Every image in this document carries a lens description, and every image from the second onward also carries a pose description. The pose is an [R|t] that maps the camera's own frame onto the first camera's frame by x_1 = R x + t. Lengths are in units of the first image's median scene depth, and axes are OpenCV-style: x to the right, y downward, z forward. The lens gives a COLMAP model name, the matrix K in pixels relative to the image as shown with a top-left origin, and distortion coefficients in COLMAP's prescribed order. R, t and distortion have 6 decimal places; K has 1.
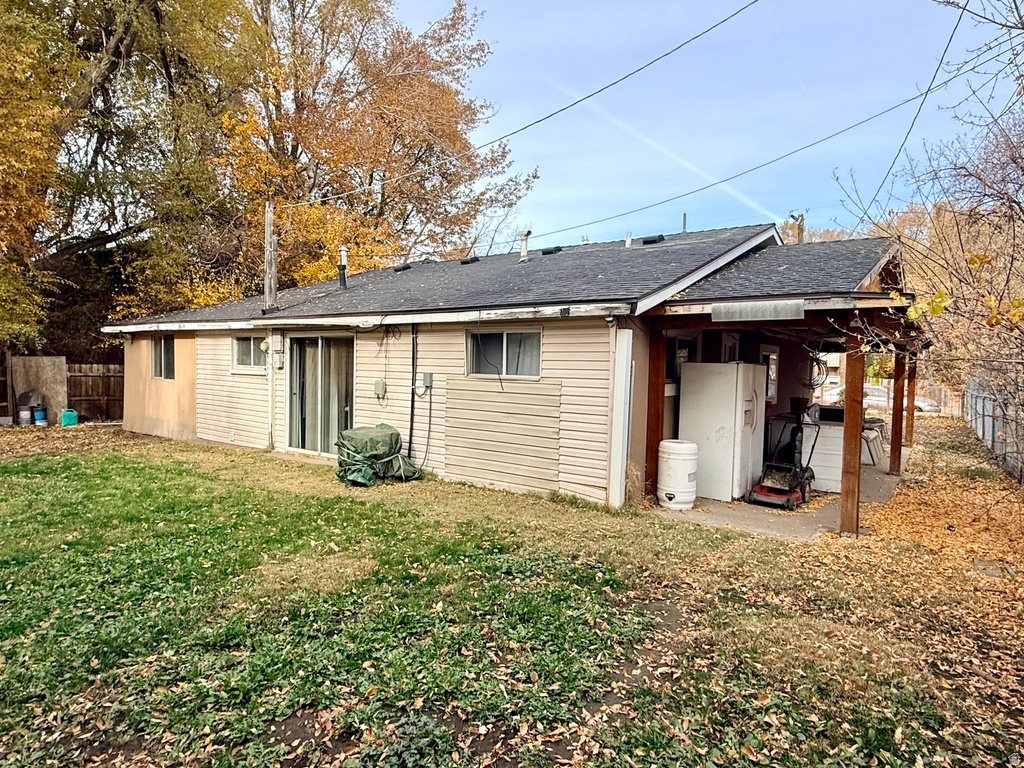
lens RADIAL K [[596.9, 0, 513.0], [0, 596.9, 385.3], [0, 0, 1]] dist [0.000476, 0.000061]
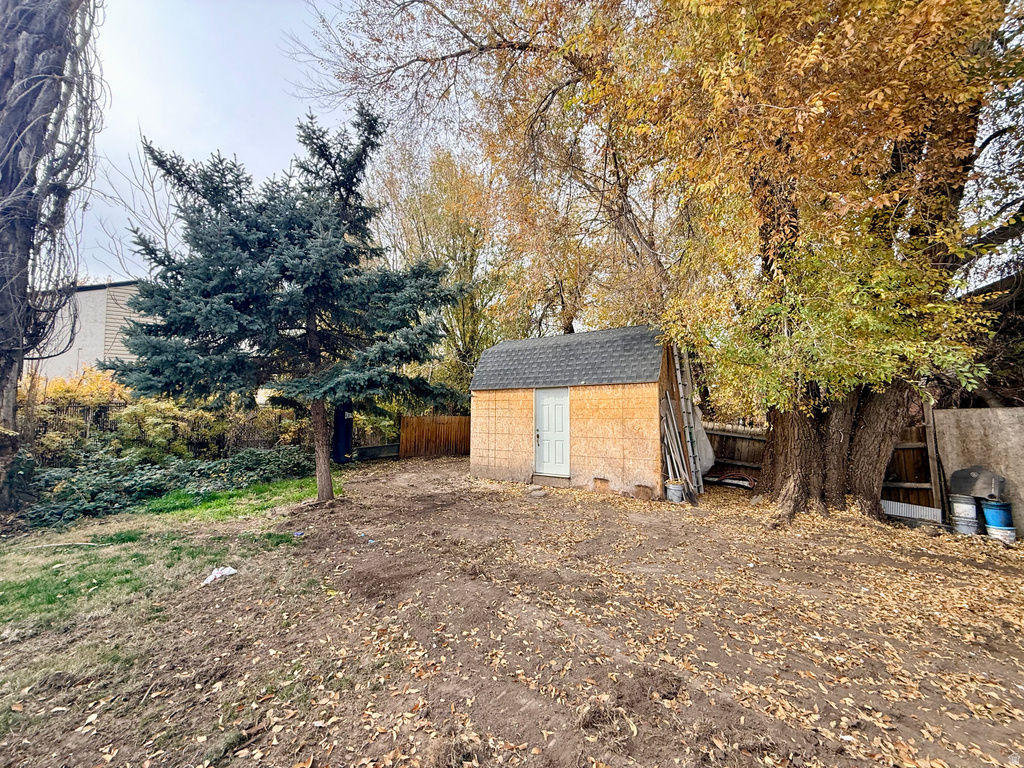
lens RADIAL K [[403.1, 0, 504.4], [0, 403.1, 379.8], [0, 0, 1]] dist [-0.002583, 0.001025]
pose [[-0.000229, -0.095052, -0.995472, -0.418165], [-0.030423, 0.995012, -0.095001, -0.025821], [0.999537, 0.030263, -0.003119, 0.553331]]
